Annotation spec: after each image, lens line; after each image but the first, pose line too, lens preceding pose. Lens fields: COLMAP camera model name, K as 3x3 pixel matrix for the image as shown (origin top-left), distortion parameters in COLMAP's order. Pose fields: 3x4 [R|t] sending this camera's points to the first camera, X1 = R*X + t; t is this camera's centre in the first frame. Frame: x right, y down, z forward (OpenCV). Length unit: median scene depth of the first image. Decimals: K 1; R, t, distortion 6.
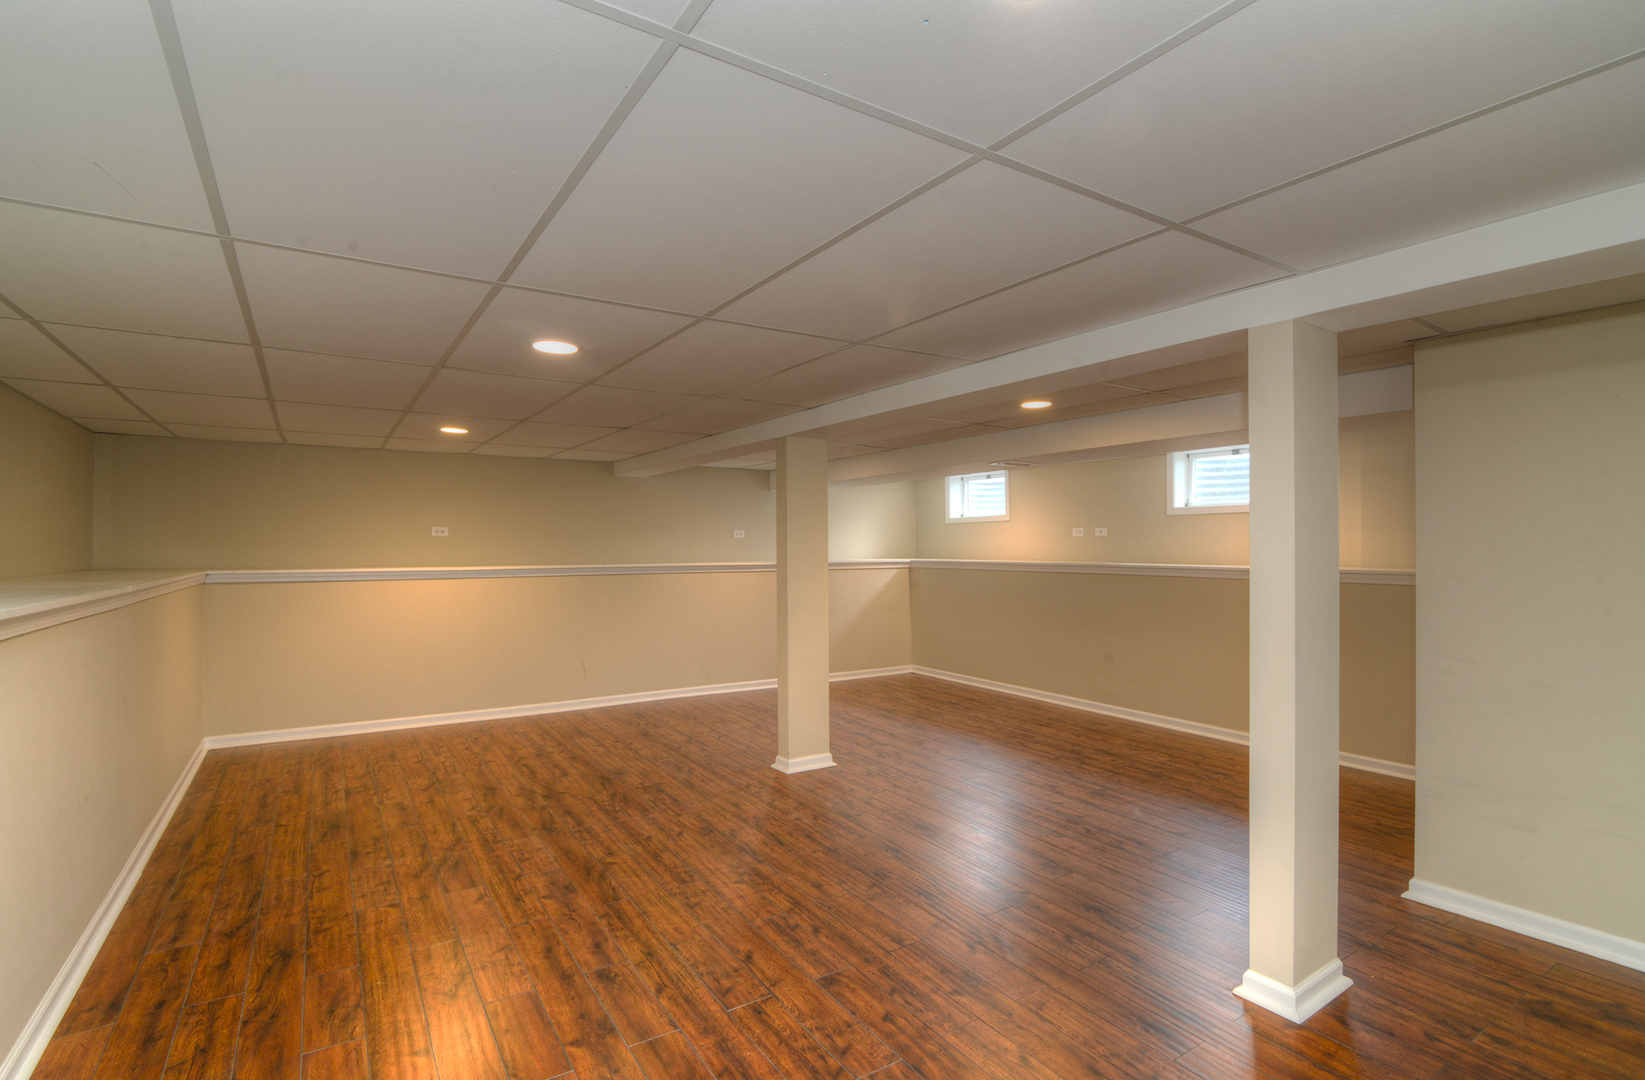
lens RADIAL K [[778.5, 0, 820.8], [0, 778.5, 543.9], [0, 0, 1]] dist [-0.013905, -0.000418]
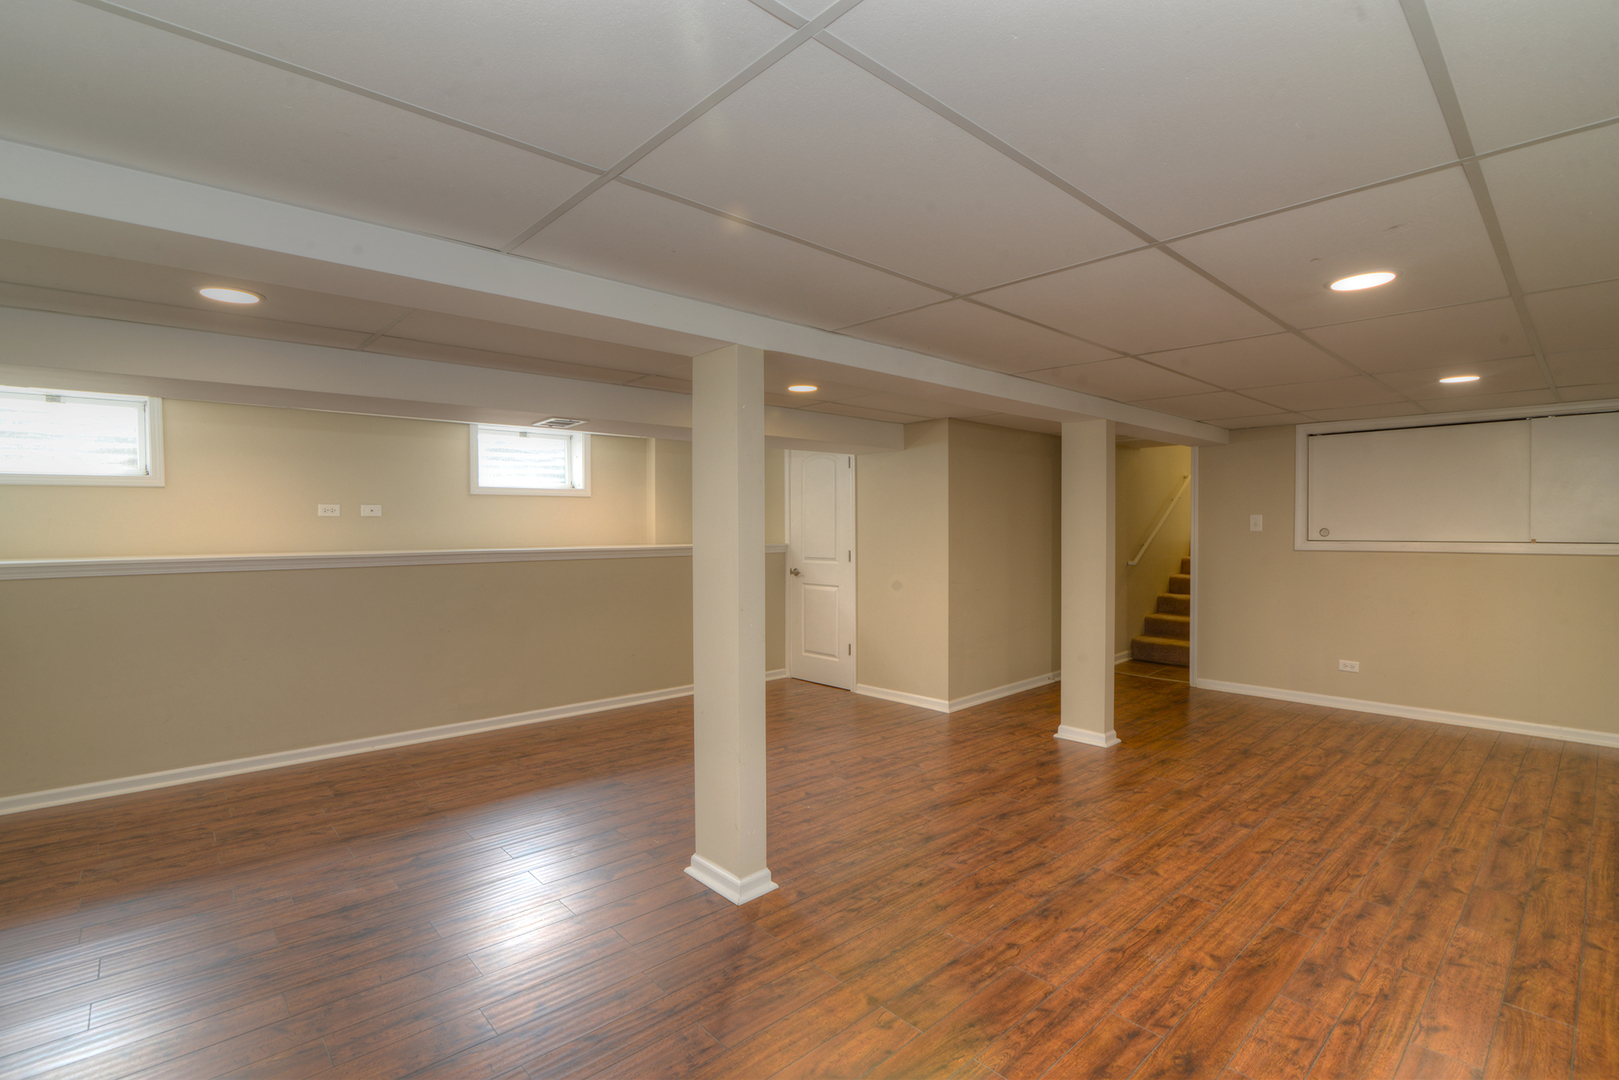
lens RADIAL K [[743.5, 0, 807.2], [0, 743.5, 533.9], [0, 0, 1]] dist [-0.022834, 0.001596]
pose [[-0.159561, -0.009064, 0.987147, -0.929182], [0.002587, 0.999951, 0.009599, 0.002925], [-0.987185, 0.004085, -0.159529, 1.557162]]
